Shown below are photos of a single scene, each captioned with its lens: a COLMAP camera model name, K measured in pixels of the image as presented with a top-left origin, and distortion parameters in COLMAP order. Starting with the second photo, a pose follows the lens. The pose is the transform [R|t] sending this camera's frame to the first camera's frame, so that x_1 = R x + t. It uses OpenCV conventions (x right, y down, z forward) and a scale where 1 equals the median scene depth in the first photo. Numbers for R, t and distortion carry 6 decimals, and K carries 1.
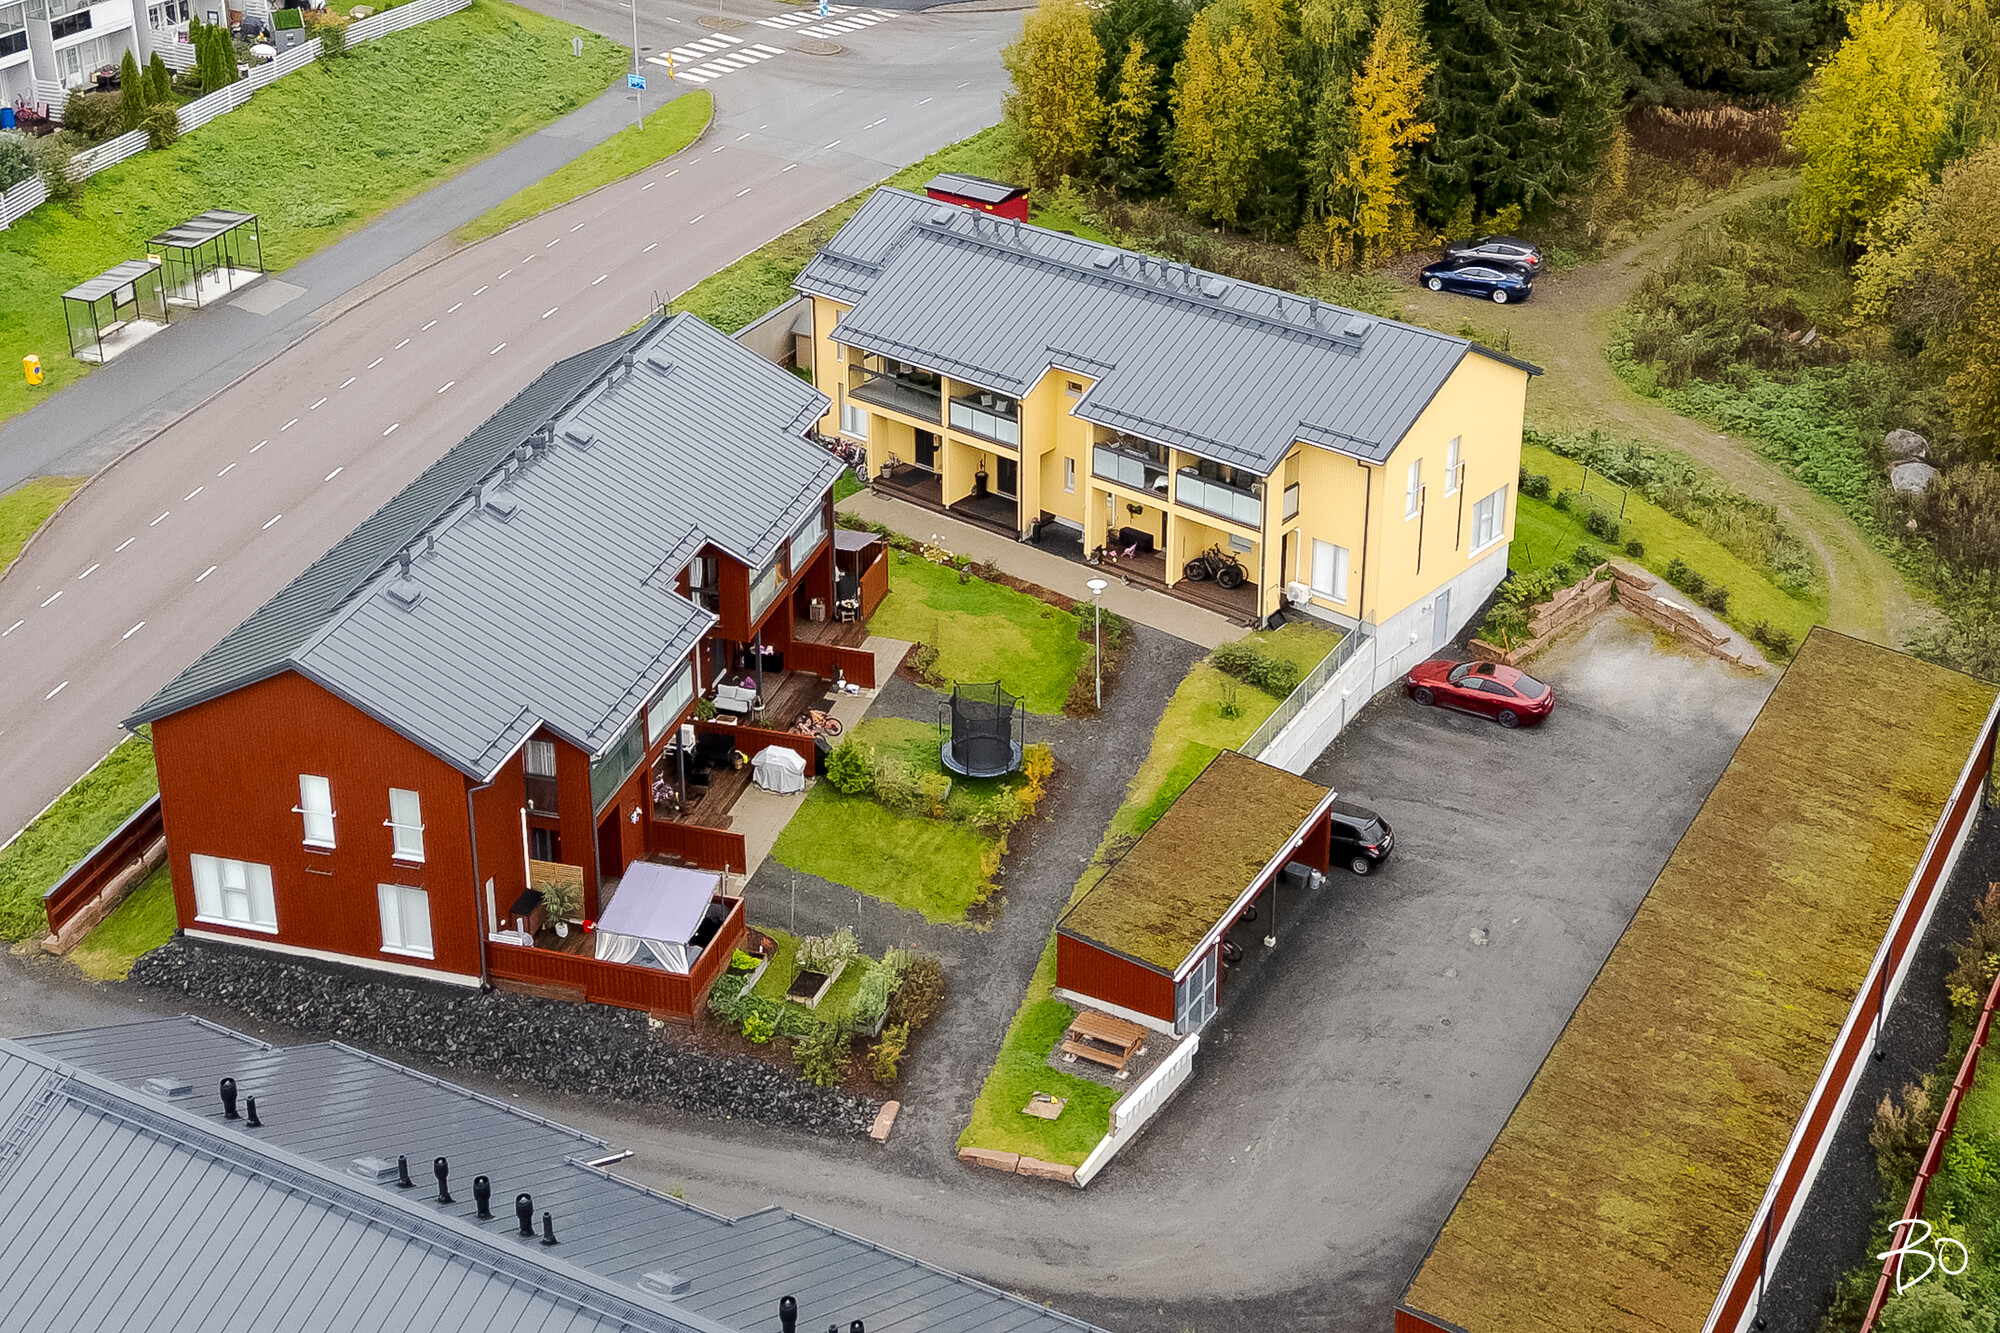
lens RADIAL K [[2967.1, 0, 998.5], [0, 2967.1, 489.6], [0, 0, 1]] dist [0.277561, -1.104201]
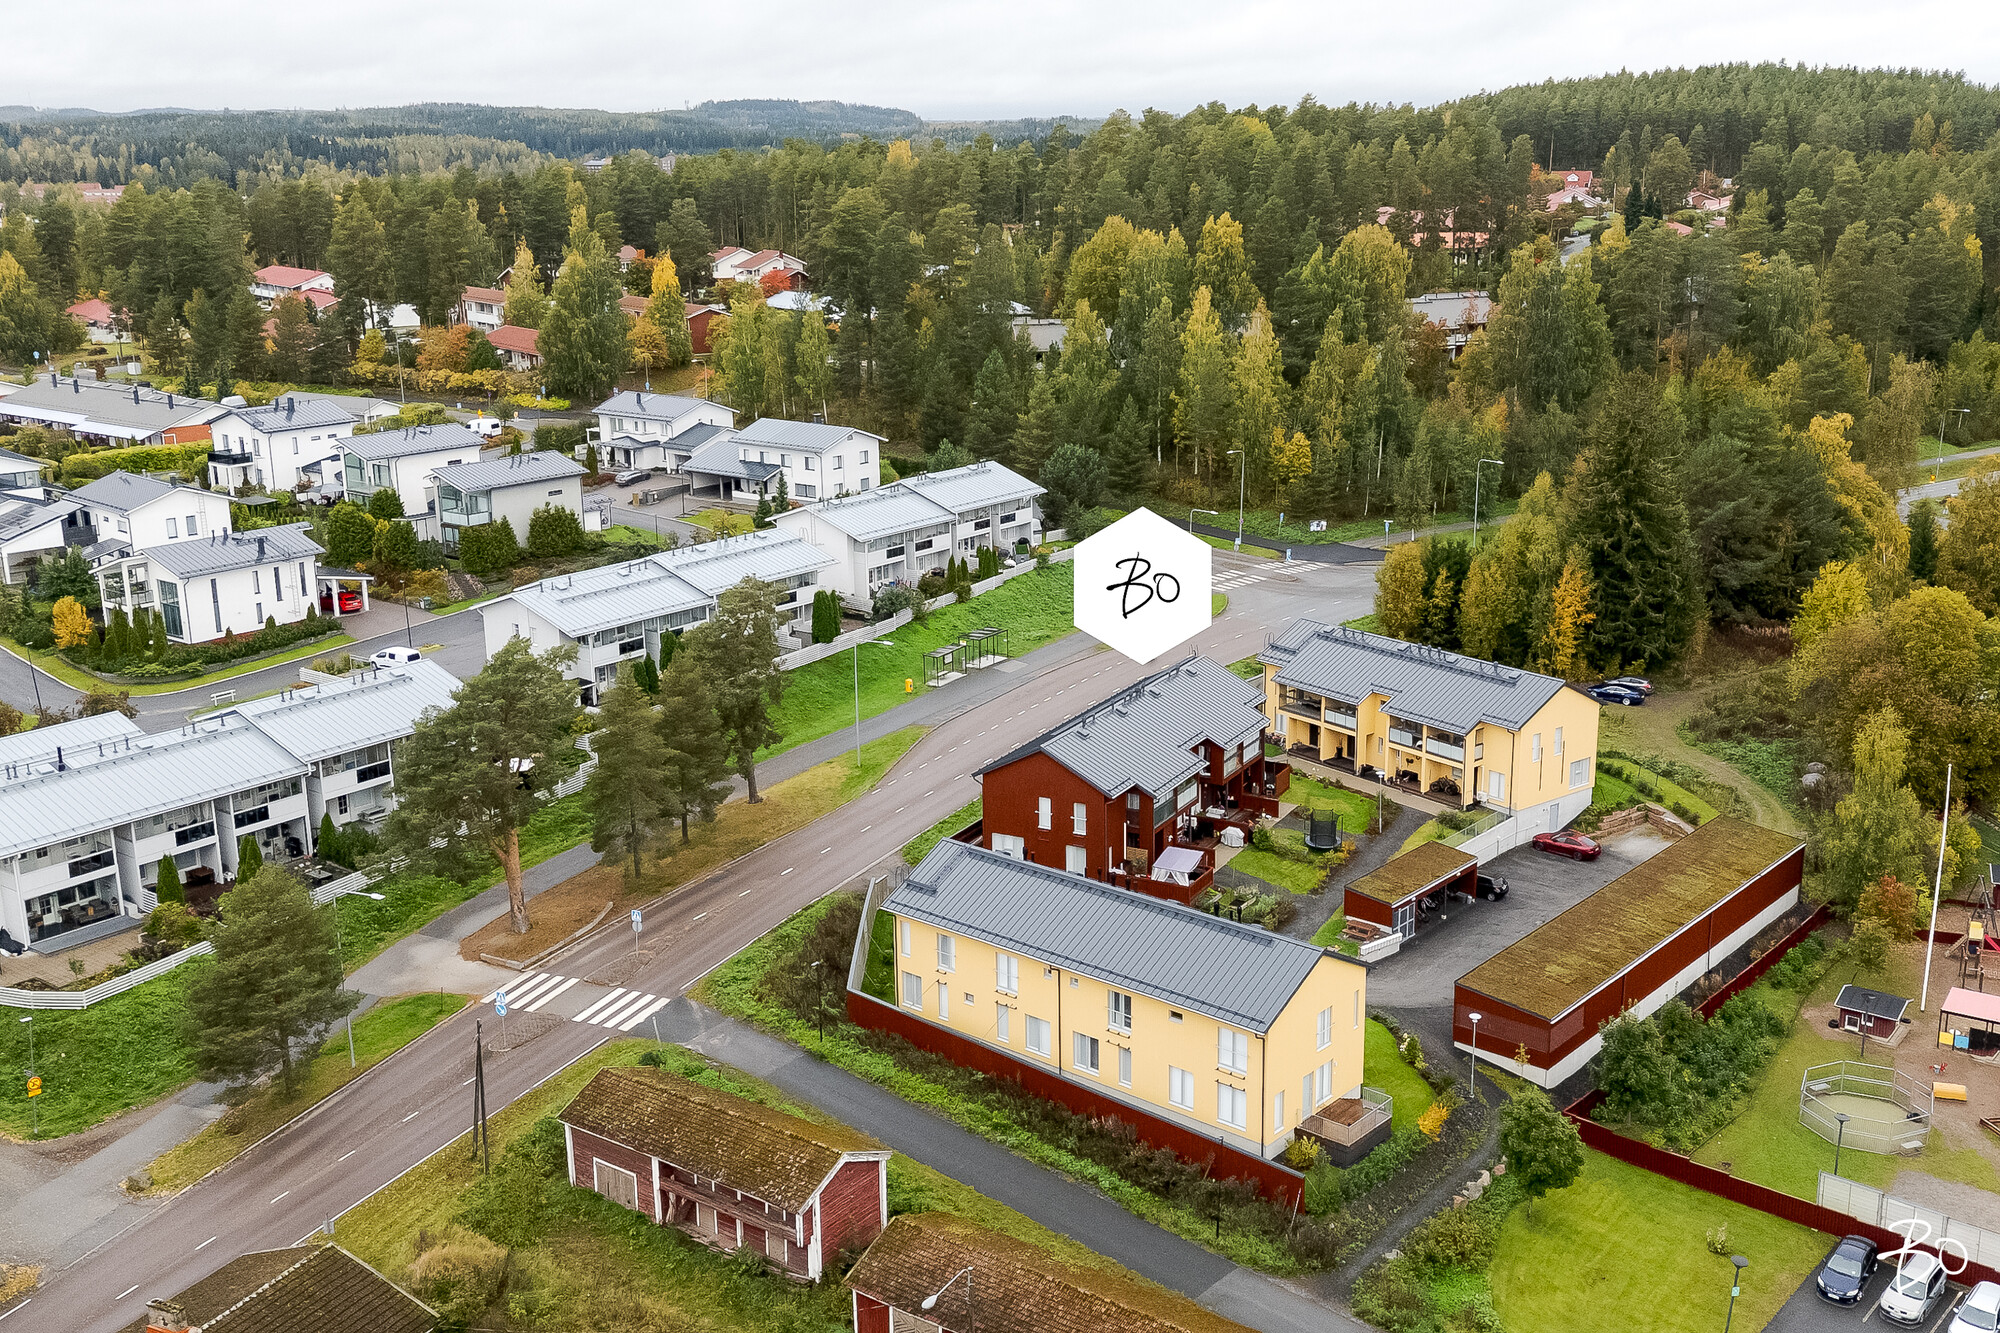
lens RADIAL K [[2055.4, 0, 1059.4], [0, 2055.4, 664.3], [0, 0, 1]] dist [0.157523, -0.290717]
pose [[0.982422, 0.044972, -0.181174, 0.061930], [-0.070464, 0.988086, -0.136824, 0.152312], [0.172862, 0.147185, 0.973887, -0.472887]]
